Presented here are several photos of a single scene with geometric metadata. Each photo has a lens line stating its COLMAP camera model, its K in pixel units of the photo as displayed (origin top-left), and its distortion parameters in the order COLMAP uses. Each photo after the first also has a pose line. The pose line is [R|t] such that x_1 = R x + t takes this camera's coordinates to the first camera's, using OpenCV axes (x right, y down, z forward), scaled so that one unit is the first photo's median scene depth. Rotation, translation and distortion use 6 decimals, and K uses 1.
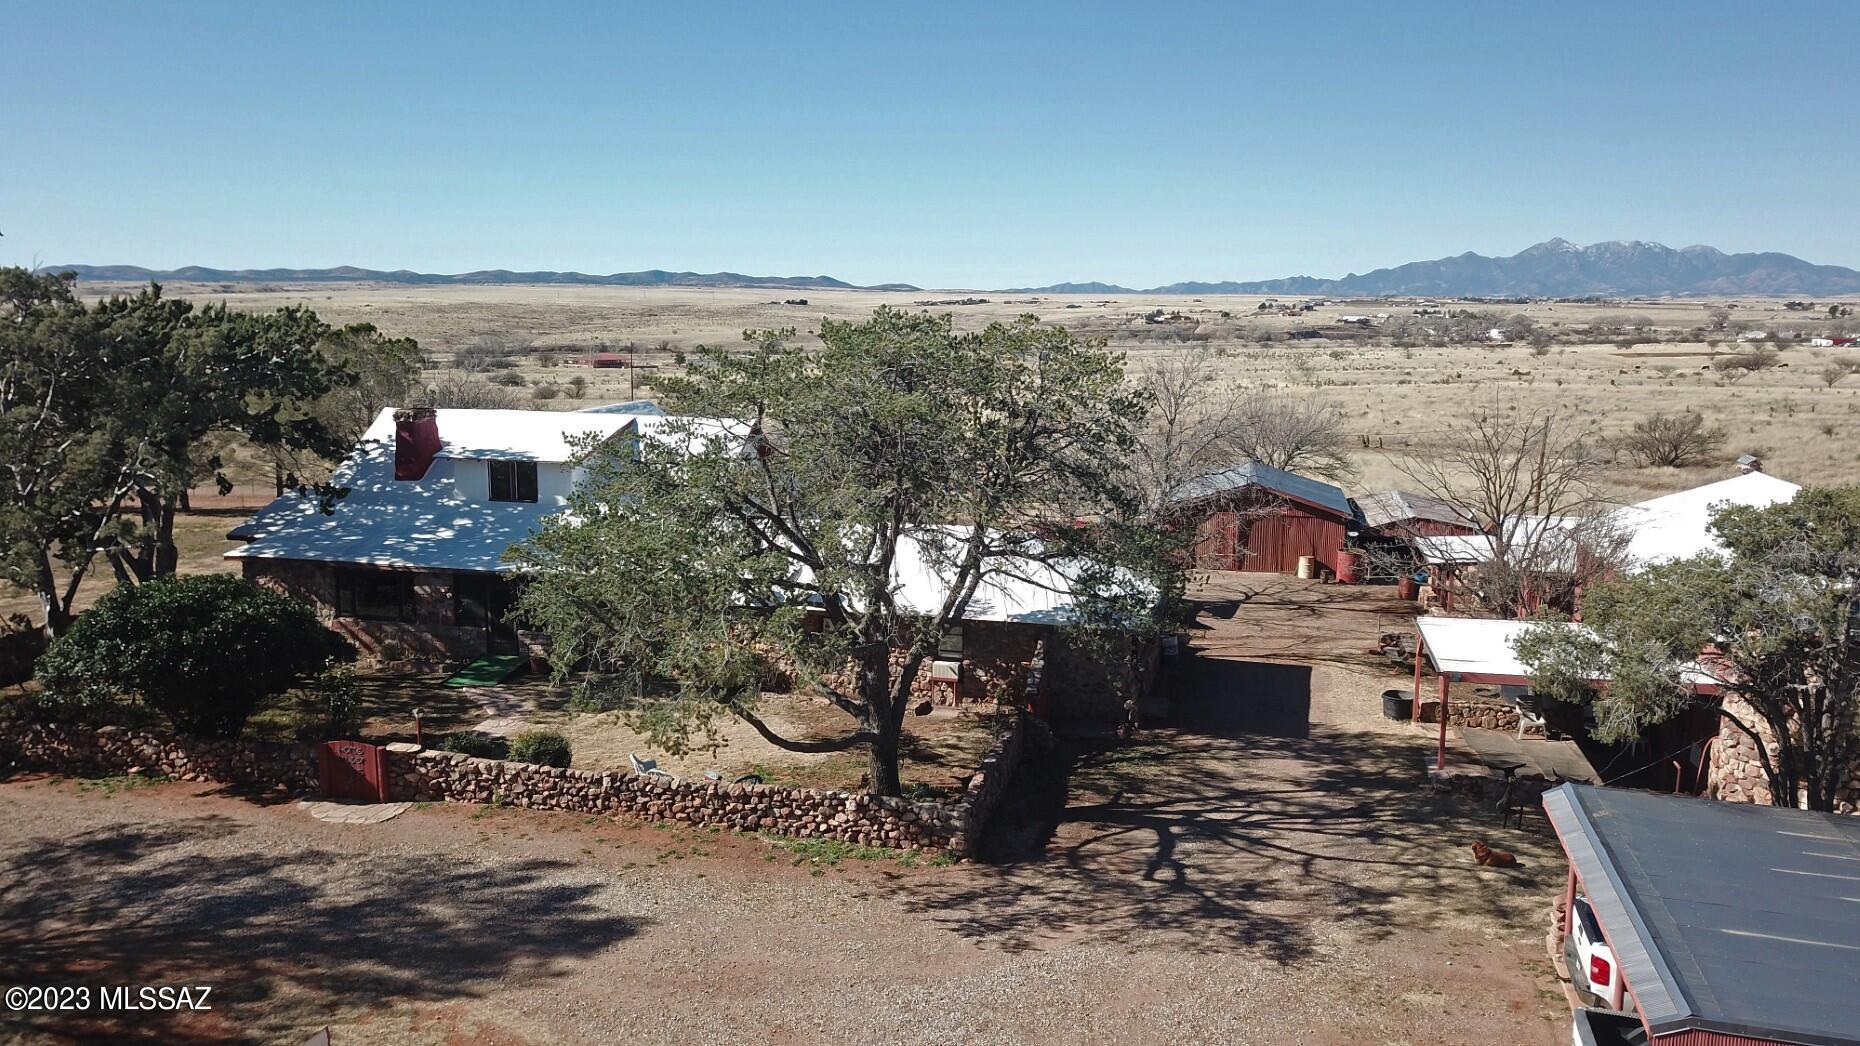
lens RADIAL K [[1413.1, 0, 935.1], [0, 1413.1, 521.2], [0, 0, 1]] dist [0.008278, 0.001669]
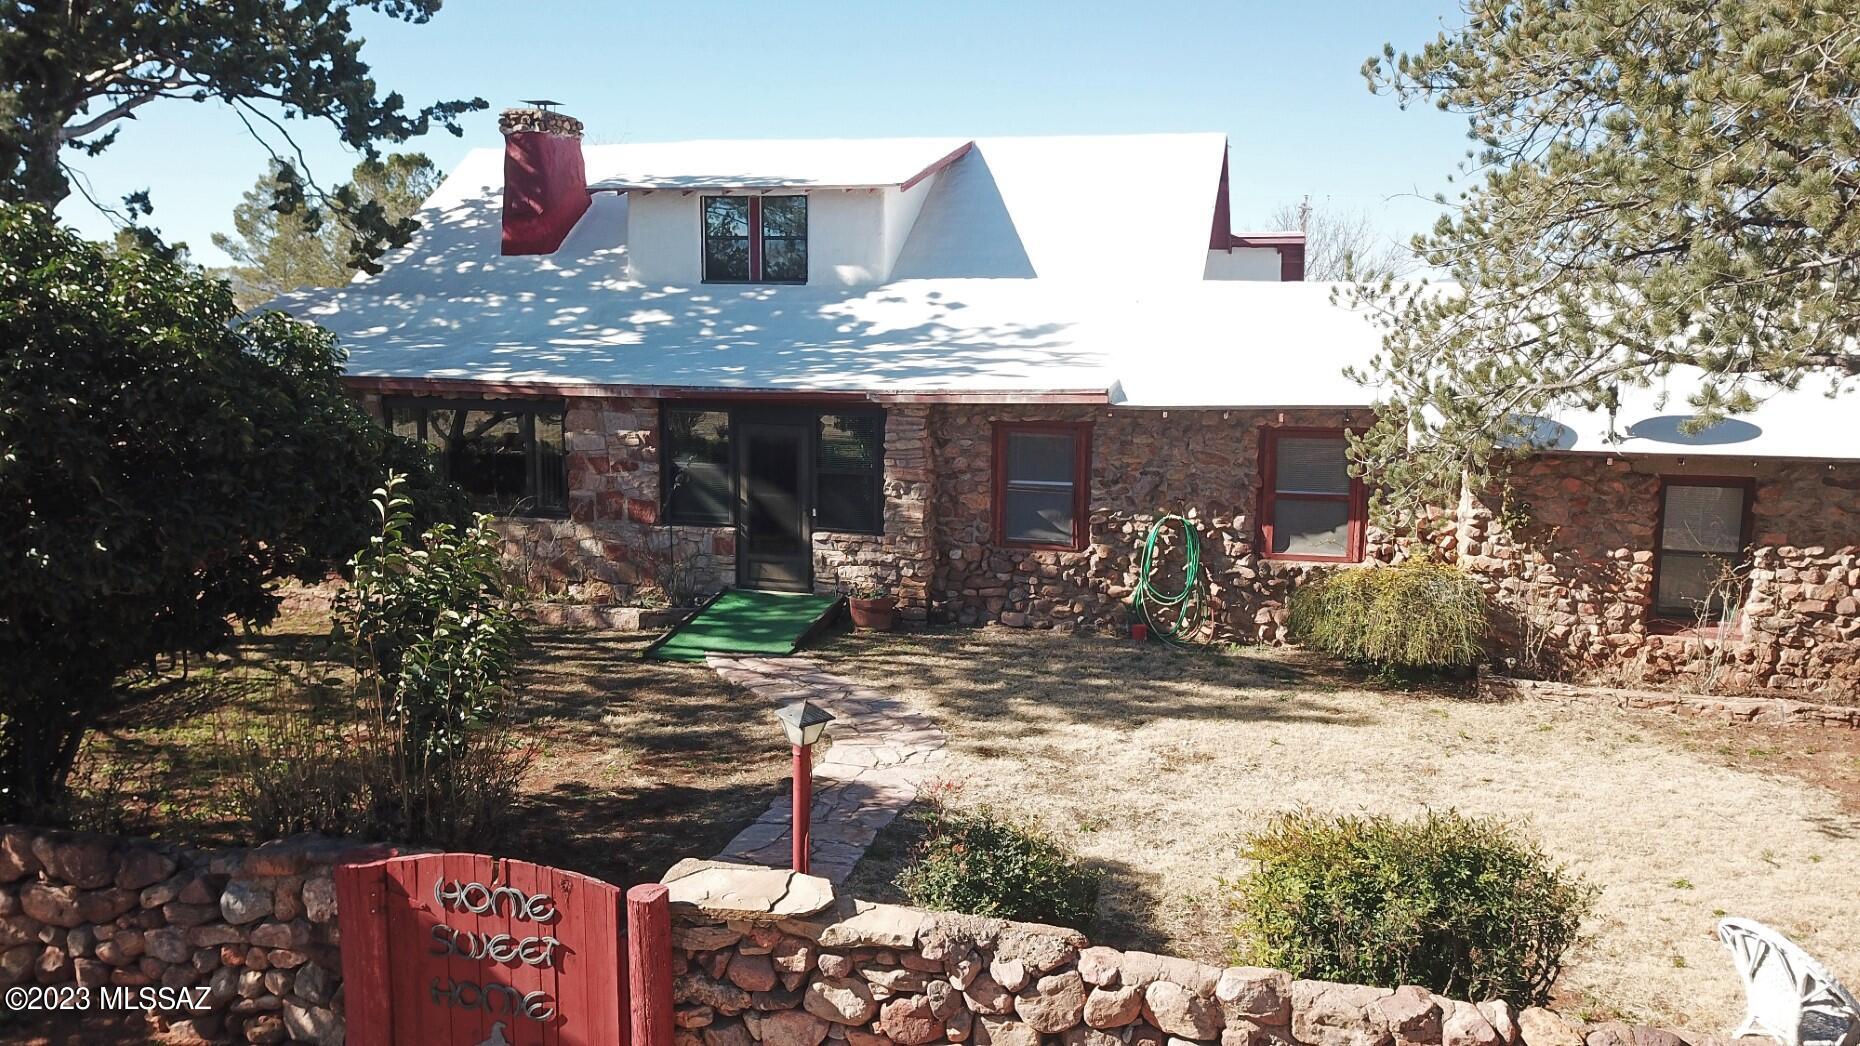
lens RADIAL K [[1413.1, 0, 925.0], [0, 1413.1, 525.3], [0, 0, 1]] dist [0.008278, 0.001669]
pose [[0.999684, 0.000587, -0.025119, -0.259589], [-0.000711, 0.999988, -0.004925, 0.081002], [0.025116, 0.004941, 0.999672, 0.597729]]
